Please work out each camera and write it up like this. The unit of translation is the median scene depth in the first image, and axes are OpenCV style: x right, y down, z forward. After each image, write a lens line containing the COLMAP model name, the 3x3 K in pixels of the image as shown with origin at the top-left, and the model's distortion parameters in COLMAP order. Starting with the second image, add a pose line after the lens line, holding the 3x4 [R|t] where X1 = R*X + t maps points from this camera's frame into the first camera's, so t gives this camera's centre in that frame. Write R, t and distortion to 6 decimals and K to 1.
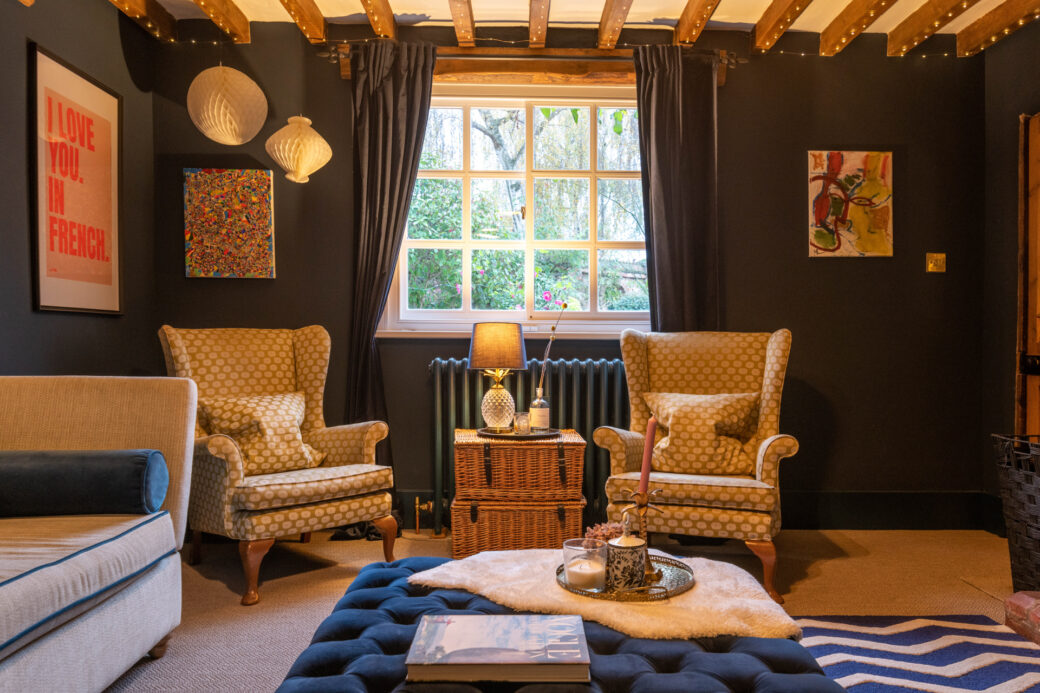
lens RADIAL K [[814.3, 0, 521.7], [0, 814.3, 356.1], [0, 0, 1]] dist [-0.001960, 0.007155]
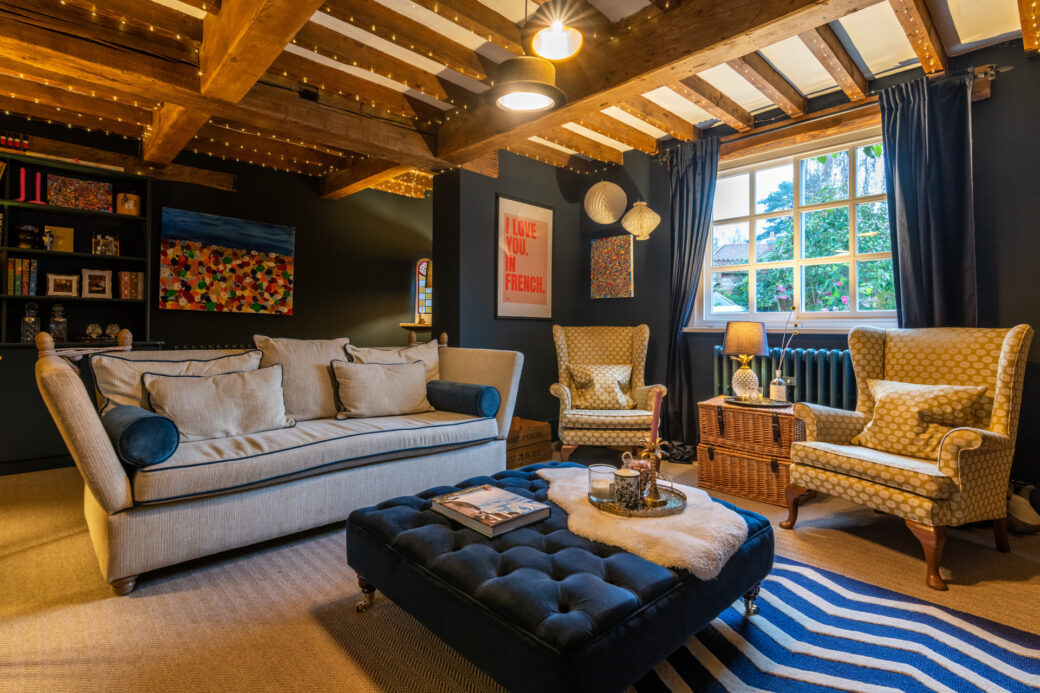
lens RADIAL K [[491.6, 0, 495.9], [0, 491.6, 317.5], [0, 0, 1]] dist [-0.001944, 0.000345]
pose [[0.680241, -0.017827, -0.732772, 0.284895], [-0.022118, 0.998750, -0.044830, -0.000615], [0.732655, 0.046703, 0.678996, 0.106507]]
